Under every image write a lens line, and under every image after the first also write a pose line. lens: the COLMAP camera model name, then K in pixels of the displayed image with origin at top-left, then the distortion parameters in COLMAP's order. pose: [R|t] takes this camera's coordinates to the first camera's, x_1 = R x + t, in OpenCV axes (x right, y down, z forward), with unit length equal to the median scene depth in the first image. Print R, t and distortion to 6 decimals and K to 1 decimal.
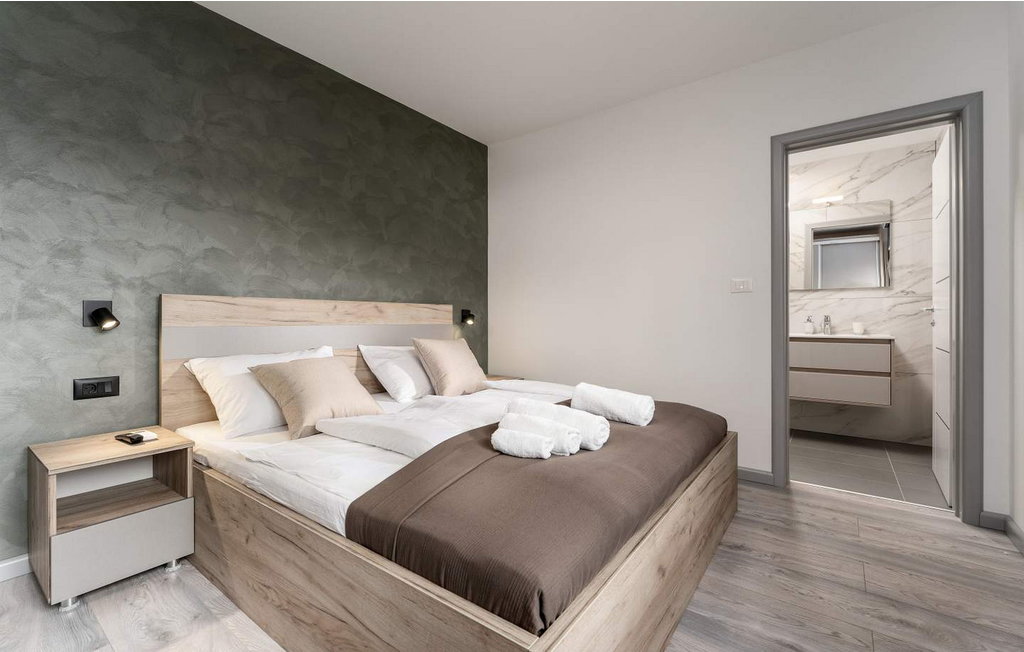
lens RADIAL K [[435.5, 0, 512.0], [0, 435.5, 326.0], [0, 0, 1]] dist [-0.000180, 0.000080]
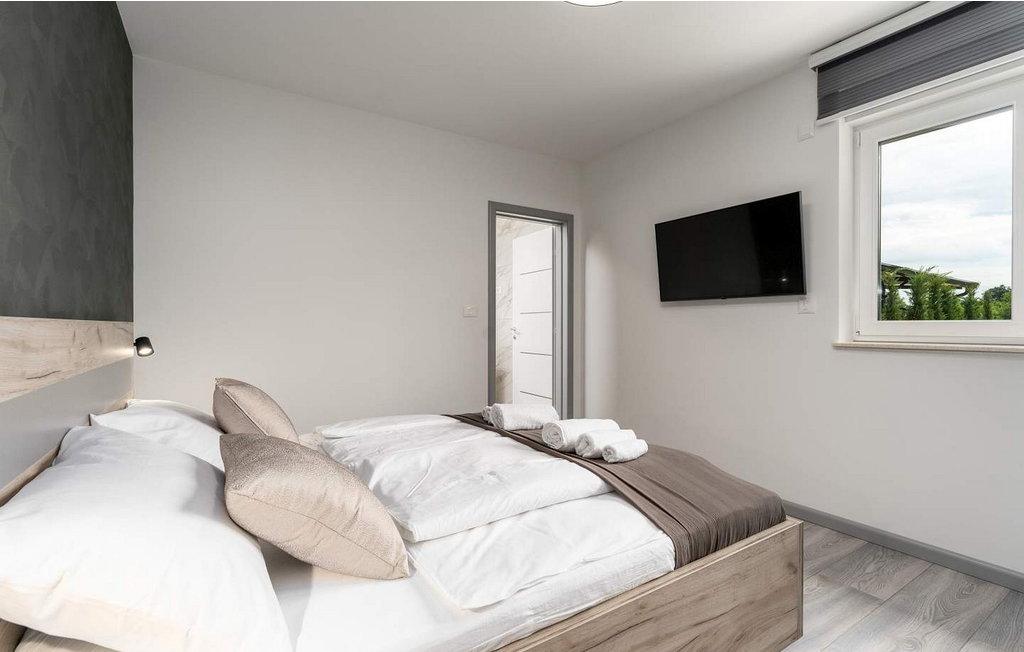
lens RADIAL K [[456.2, 0, 512.0], [0, 456.2, 326.0], [0, 0, 1]] dist [-0.000612, -0.000040]
pose [[0.355768, -0.005023, 0.934561, -1.188457], [0.011062, 0.999938, 0.001163, -0.083154], [-0.934509, 0.009925, 0.355801, 0.745175]]
